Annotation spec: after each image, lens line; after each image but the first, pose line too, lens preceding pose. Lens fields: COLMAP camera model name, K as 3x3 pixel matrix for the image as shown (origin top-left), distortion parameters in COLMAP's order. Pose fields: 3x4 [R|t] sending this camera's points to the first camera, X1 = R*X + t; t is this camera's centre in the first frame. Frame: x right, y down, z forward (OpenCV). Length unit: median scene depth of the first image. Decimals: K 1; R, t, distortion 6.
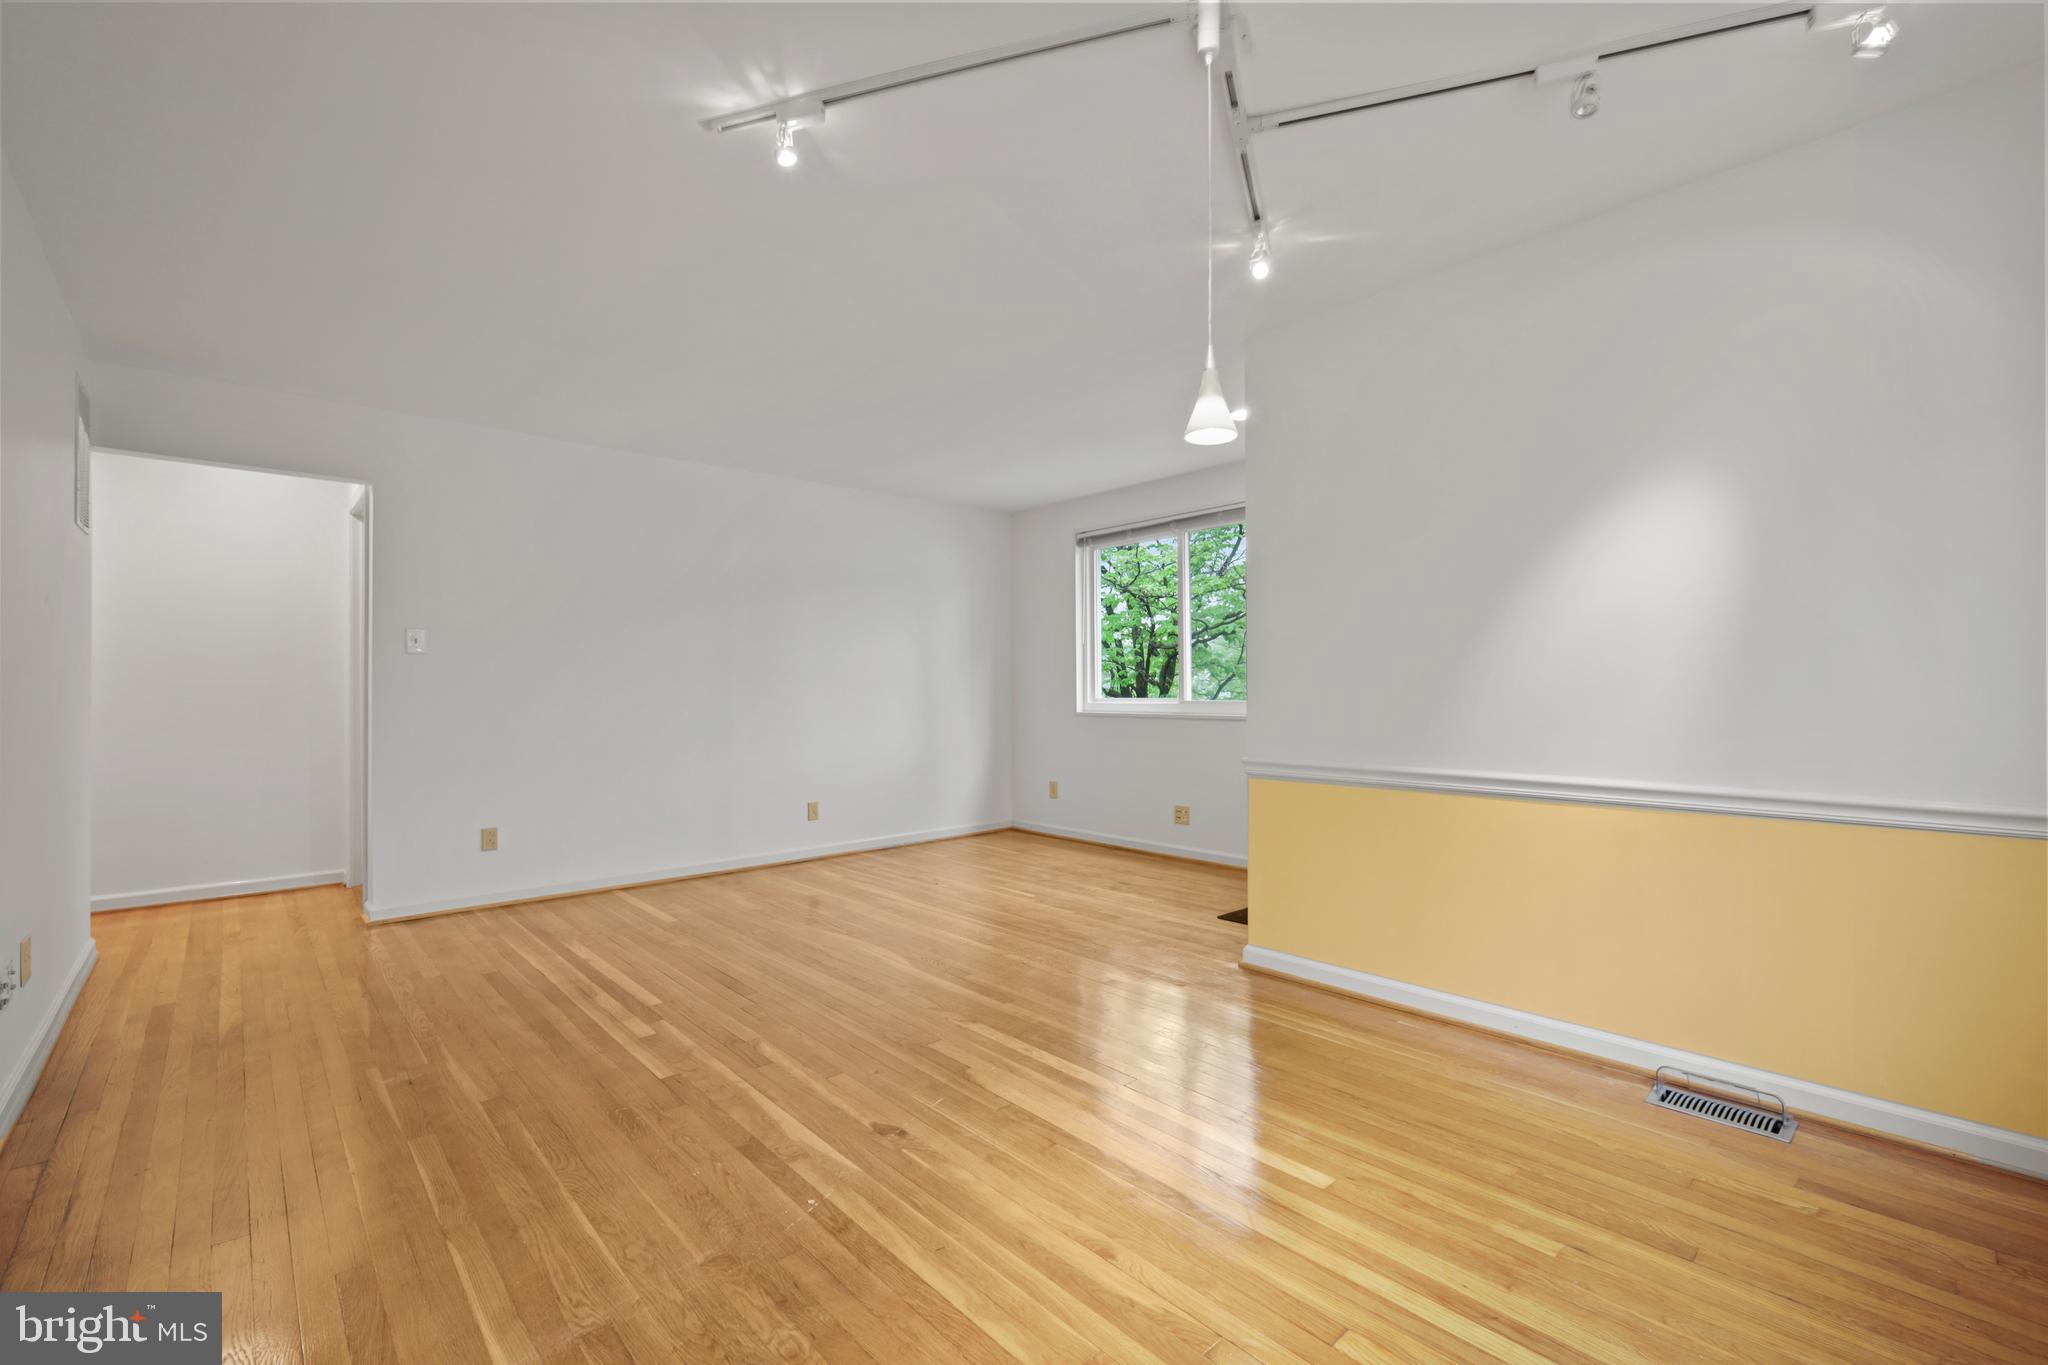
lens RADIAL K [[890.9, 0, 1022.3], [0, 890.9, 678.5], [0, 0, 1]] dist [0.005659, -0.001645]
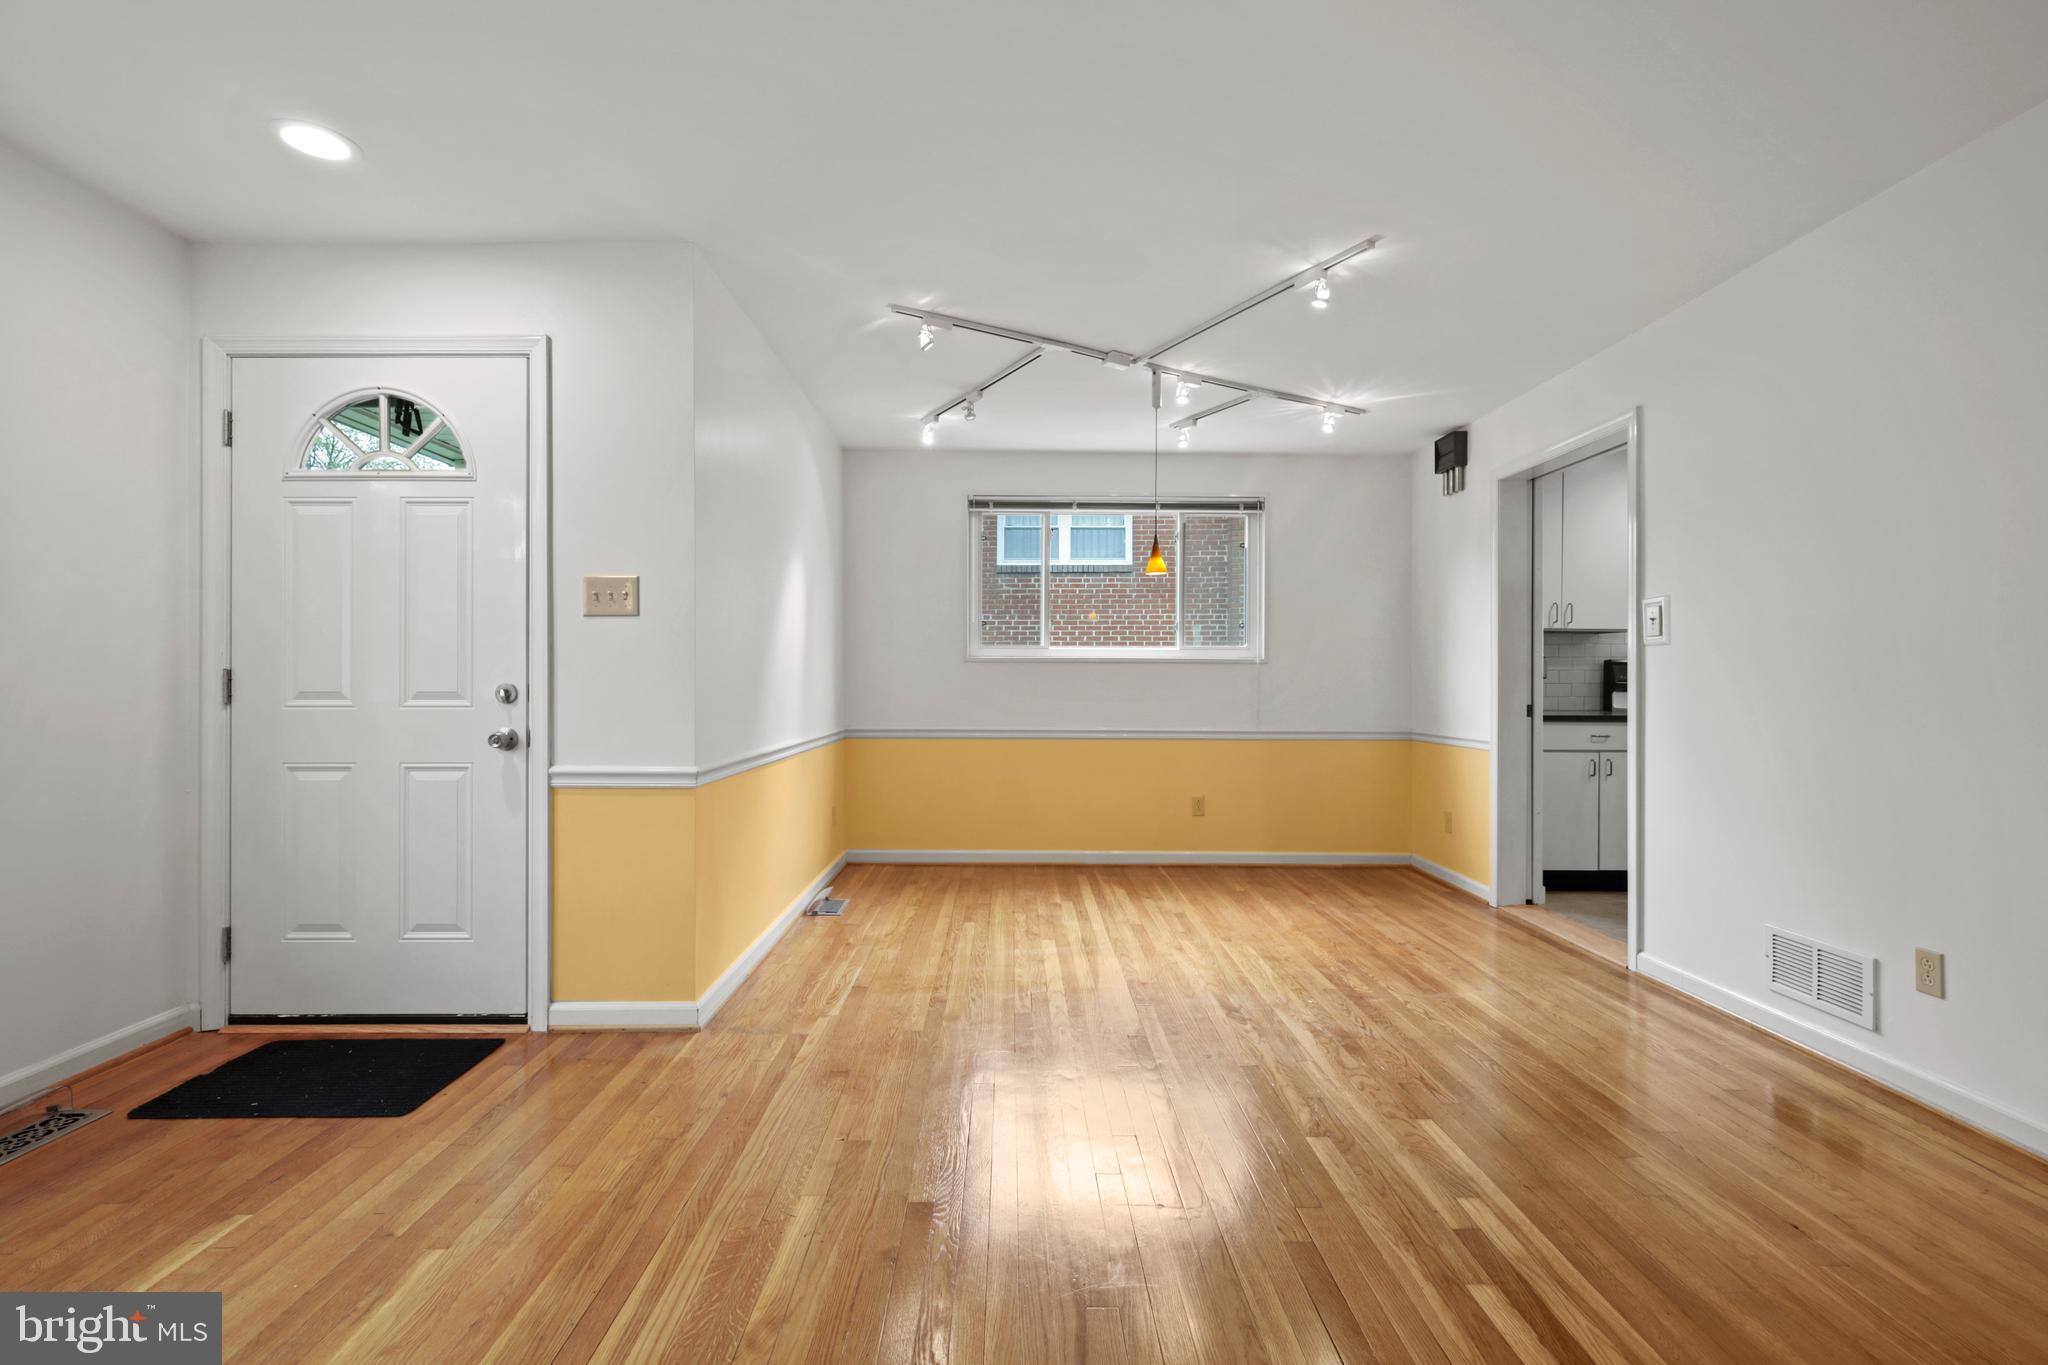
lens RADIAL K [[890.9, 0, 1027.0], [0, 890.9, 673.7], [0, 0, 1]] dist [0.005659, -0.001645]
pose [[-0.758436, 0.007481, 0.651705, -0.597553], [-0.006258, 0.999804, -0.018759, 0.020671], [-0.651718, -0.018306, -0.758241, 1.700608]]
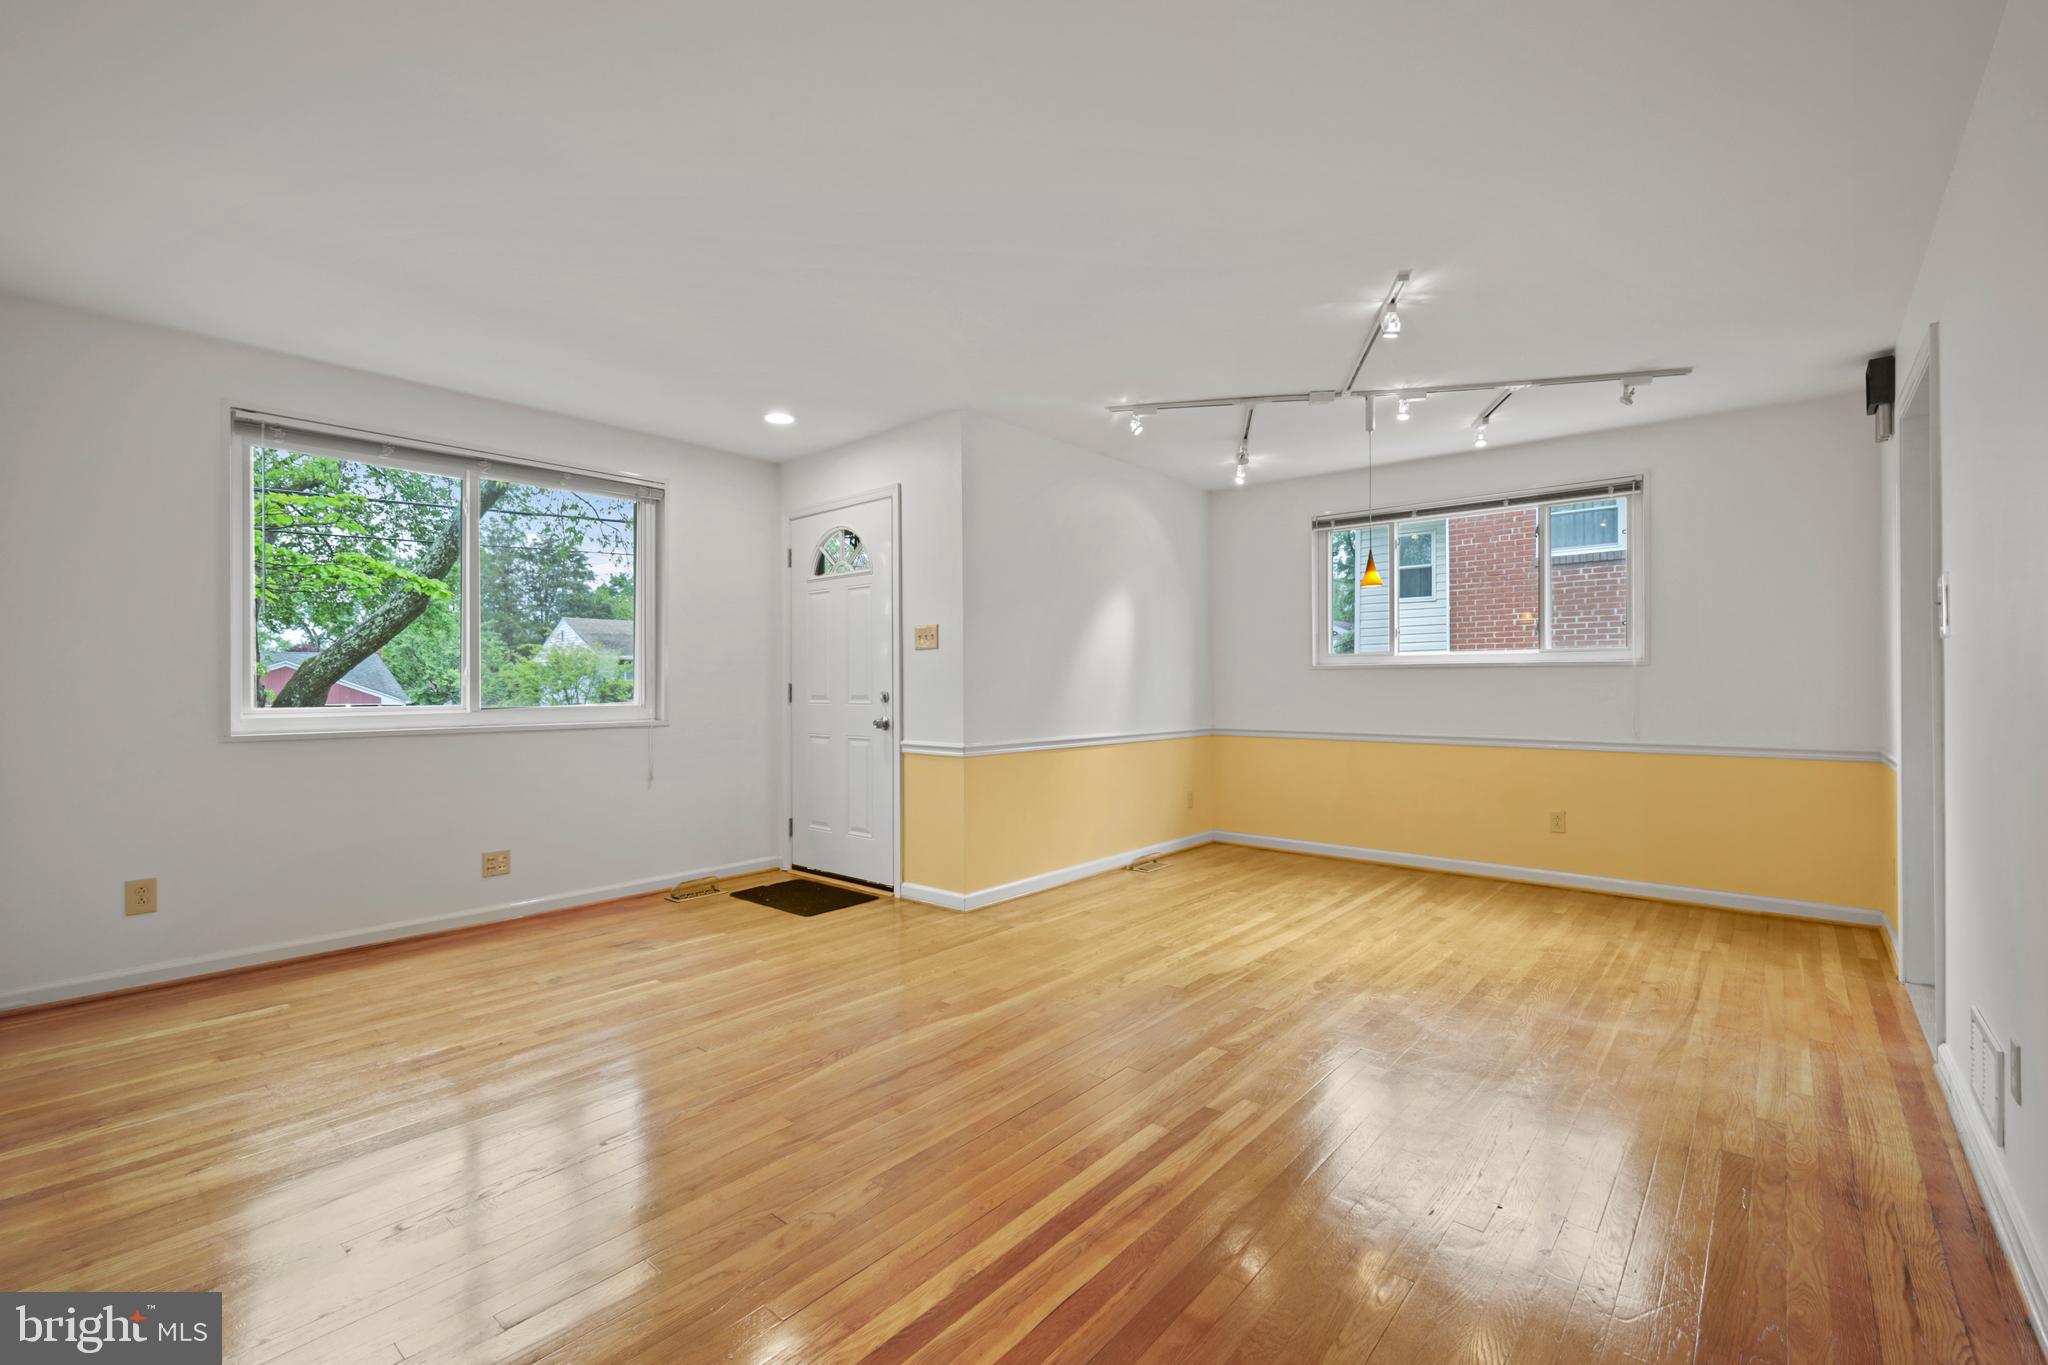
lens RADIAL K [[890.9, 0, 1027.0], [0, 890.9, 679.6], [0, 0, 1]] dist [0.005659, -0.001645]
pose [[-0.141241, 0.012088, 0.989901, -1.201677], [-0.007114, 0.999887, -0.013225, 0.015860], [-0.989950, -0.008910, -0.141139, 1.308990]]
